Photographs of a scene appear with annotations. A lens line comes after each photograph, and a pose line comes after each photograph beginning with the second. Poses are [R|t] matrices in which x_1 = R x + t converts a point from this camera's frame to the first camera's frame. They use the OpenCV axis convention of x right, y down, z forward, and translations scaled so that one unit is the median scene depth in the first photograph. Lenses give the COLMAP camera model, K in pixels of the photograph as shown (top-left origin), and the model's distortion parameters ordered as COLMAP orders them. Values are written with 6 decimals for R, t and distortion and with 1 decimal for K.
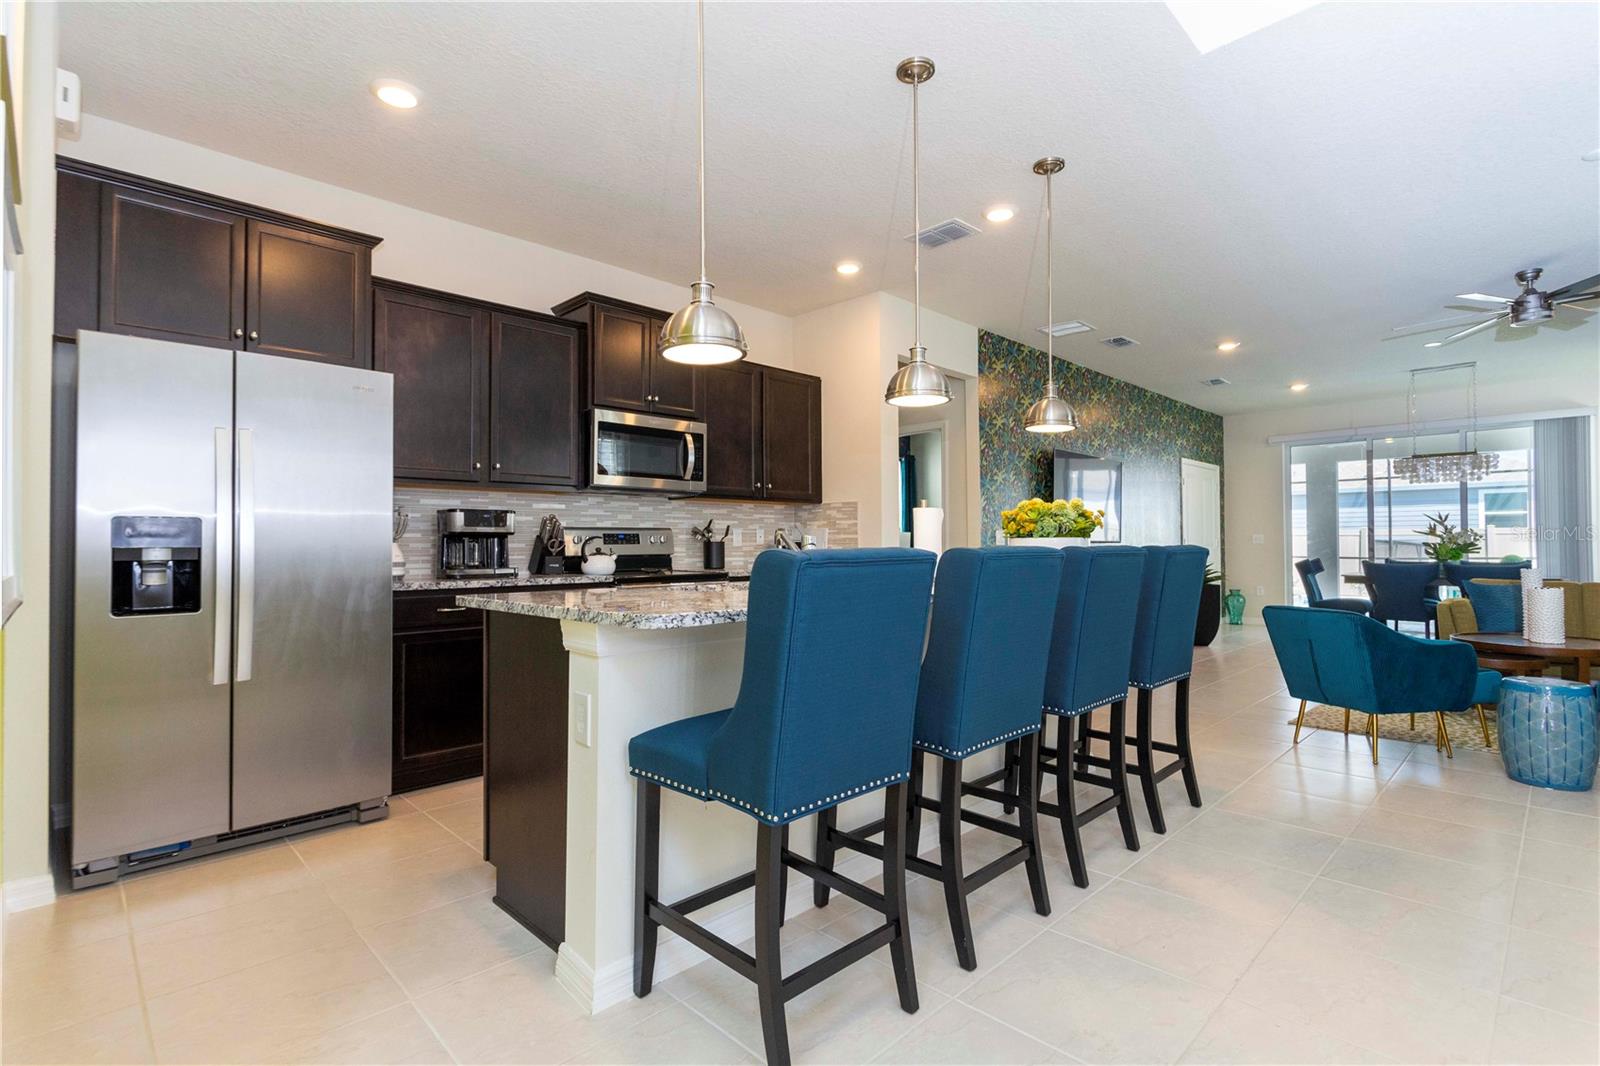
lens RADIAL K [[759.3, 0, 800.0], [0, 759.3, 533.0], [0, 0, 1]] dist [0.018265, 0.000687]
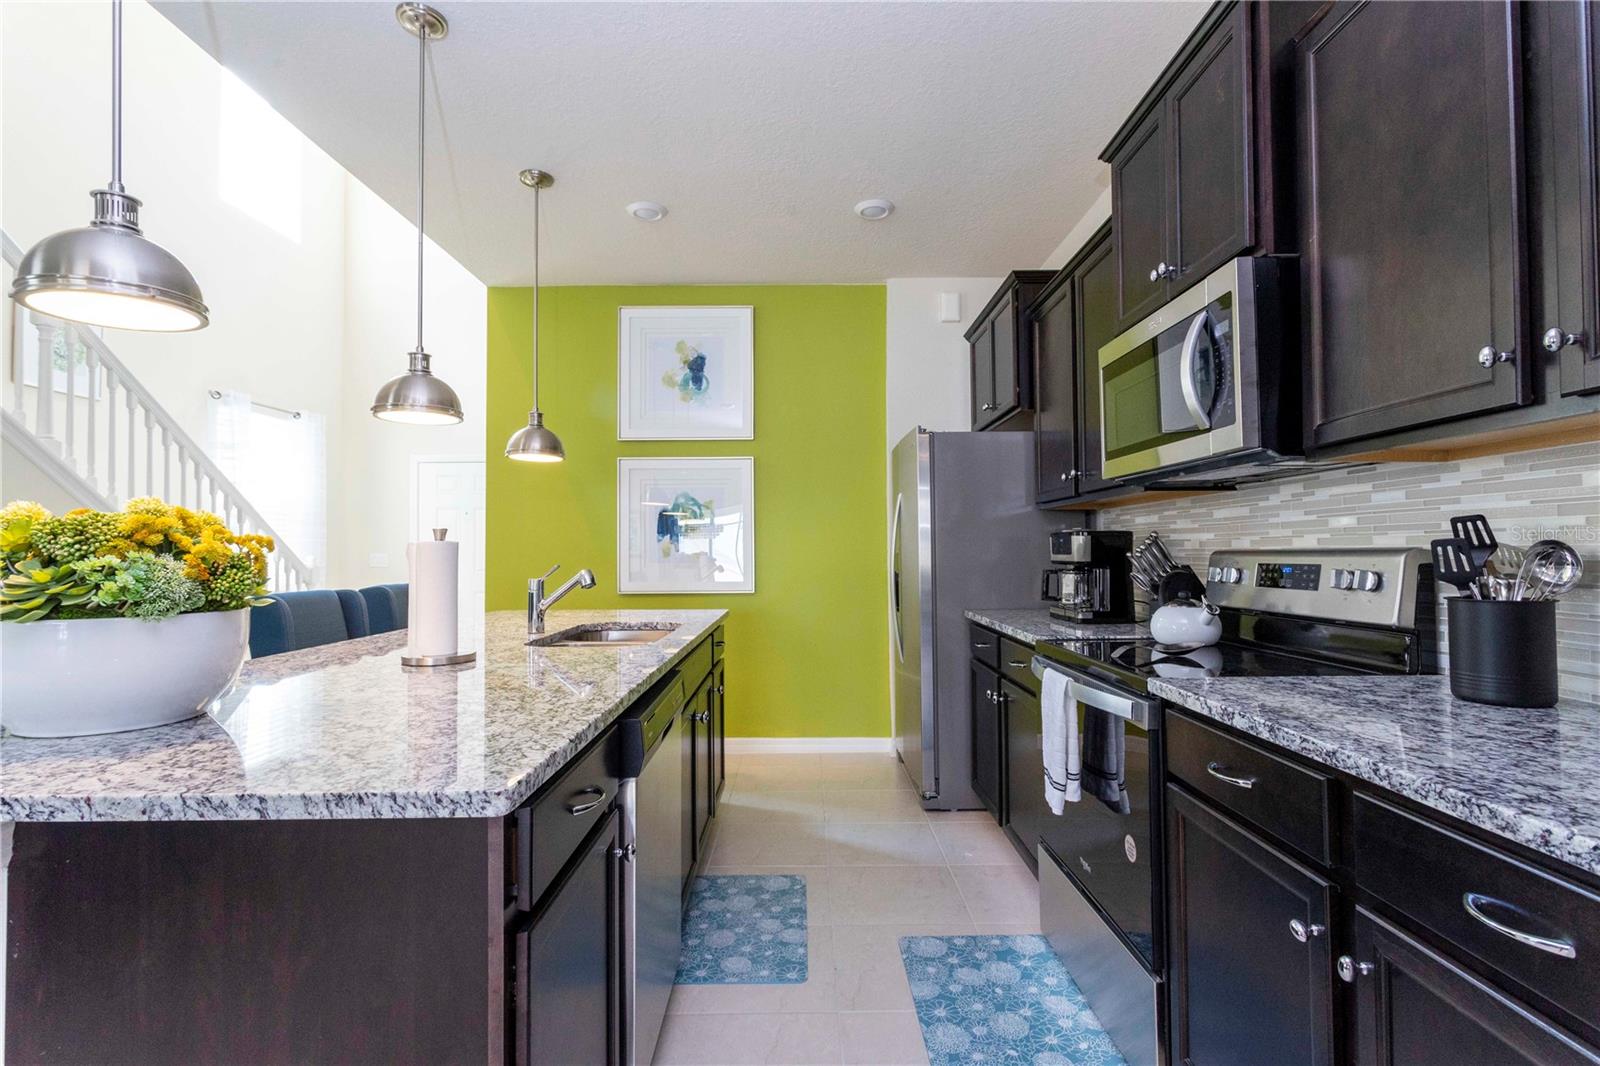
lens RADIAL K [[759.3, 0, 800.0], [0, 759.3, 533.0], [0, 0, 1]] dist [0.018265, 0.000687]
pose [[-0.708221, -0.002510, -0.705986, 0.271824], [0.021697, 0.999444, -0.025319, -0.011747], [0.705657, -0.033249, -0.707773, 1.109686]]
